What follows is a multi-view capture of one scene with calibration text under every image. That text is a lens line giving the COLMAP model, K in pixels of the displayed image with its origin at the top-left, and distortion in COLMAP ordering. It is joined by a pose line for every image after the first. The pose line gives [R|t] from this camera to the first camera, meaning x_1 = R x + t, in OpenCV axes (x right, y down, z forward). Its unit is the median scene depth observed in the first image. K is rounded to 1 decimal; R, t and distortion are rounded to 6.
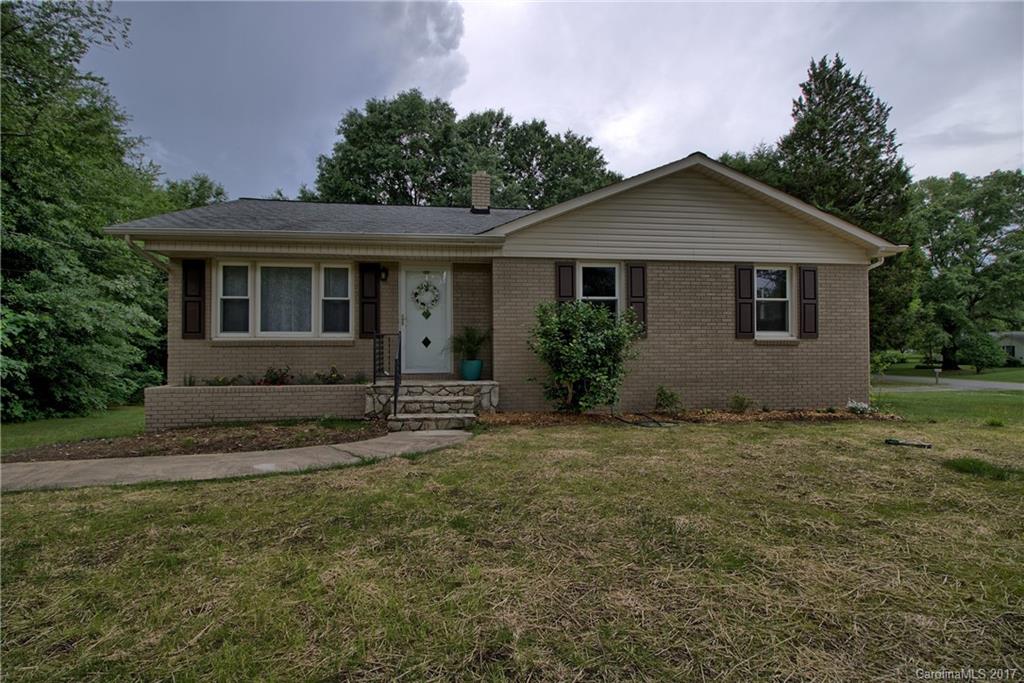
lens RADIAL K [[473.4, 0, 513.7], [0, 473.4, 340.0], [0, 0, 1]] dist [-0.009184, -0.007078]
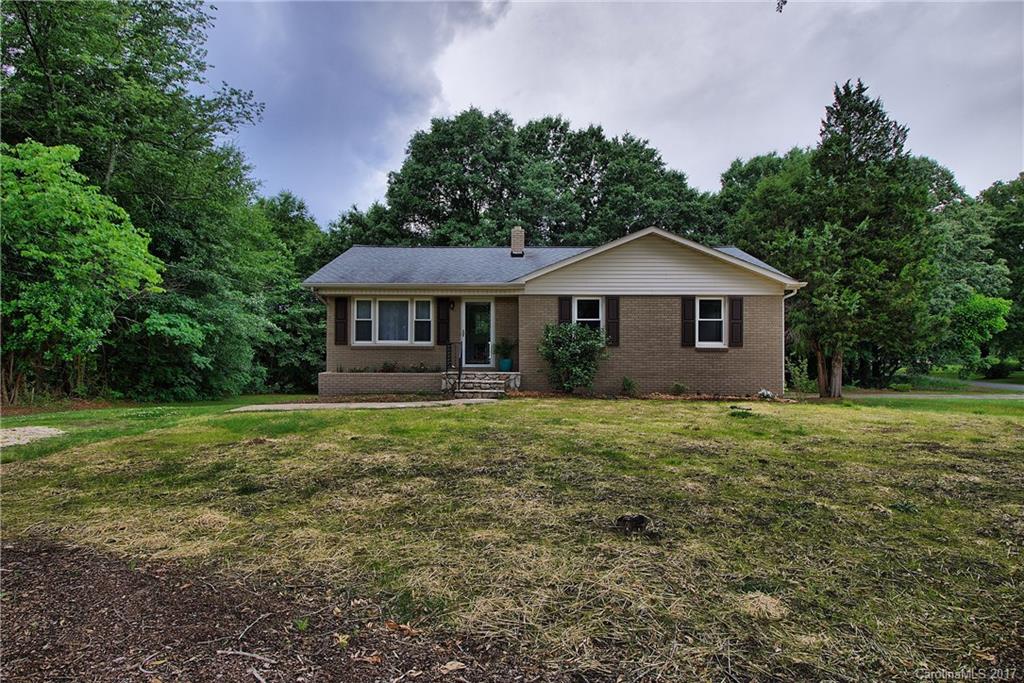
lens RADIAL K [[542.5, 0, 514.9], [0, 542.5, 338.8], [0, 0, 1]] dist [-0.003635, -0.000230]
pose [[0.990728, 0.004909, -0.135774, 0.175693], [-0.004938, 0.999988, 0.000125, -0.024415], [0.135773, 0.000547, 0.990740, -0.745219]]
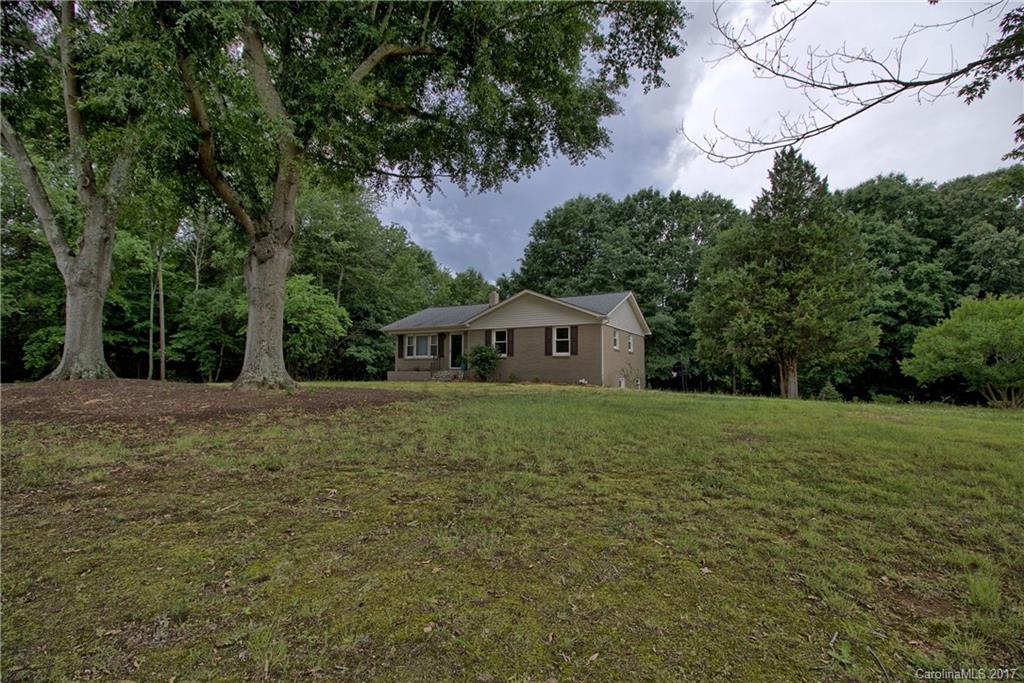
lens RADIAL K [[473.4, 0, 513.2], [0, 473.4, 346.1], [0, 0, 1]] dist [-0.009184, -0.007078]
pose [[0.812793, -0.028956, -0.581833, 1.793030], [0.001711, 0.998878, -0.047320, 0.066995], [0.582551, 0.037466, 0.811931, -1.188169]]
